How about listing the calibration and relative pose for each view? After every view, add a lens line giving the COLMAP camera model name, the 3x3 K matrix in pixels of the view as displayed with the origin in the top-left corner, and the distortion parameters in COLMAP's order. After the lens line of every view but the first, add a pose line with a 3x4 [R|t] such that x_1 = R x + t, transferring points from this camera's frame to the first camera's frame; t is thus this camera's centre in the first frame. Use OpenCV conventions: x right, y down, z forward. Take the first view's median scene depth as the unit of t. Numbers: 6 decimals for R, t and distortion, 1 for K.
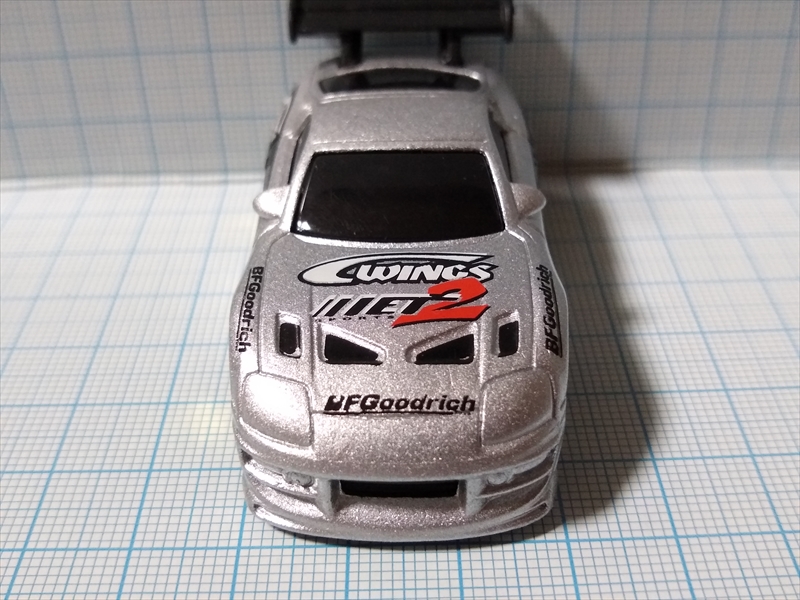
lens RADIAL K [[981.4, 0, 400.0], [0, 981.4, 300.0], [0, 0, 1]] dist [0.133489, 0.001252]
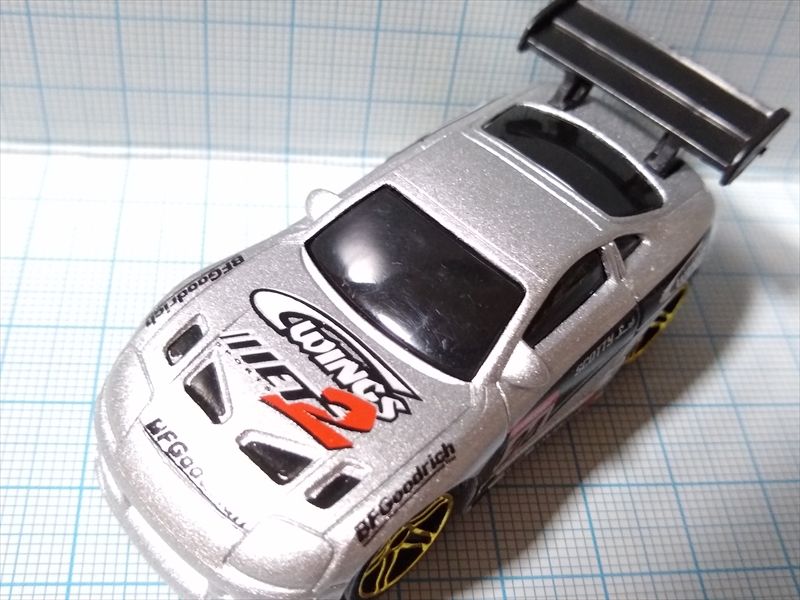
lens RADIAL K [[981.4, 0, 400.0], [0, 981.4, 300.0], [0, 0, 1]] dist [0.133489, 0.001252]
pose [[0.710370, 0.584936, -0.391438, 0.379867], [-0.509519, 0.811066, 0.287337, -0.367196], [0.485556, -0.004671, 0.874193, 0.236127]]
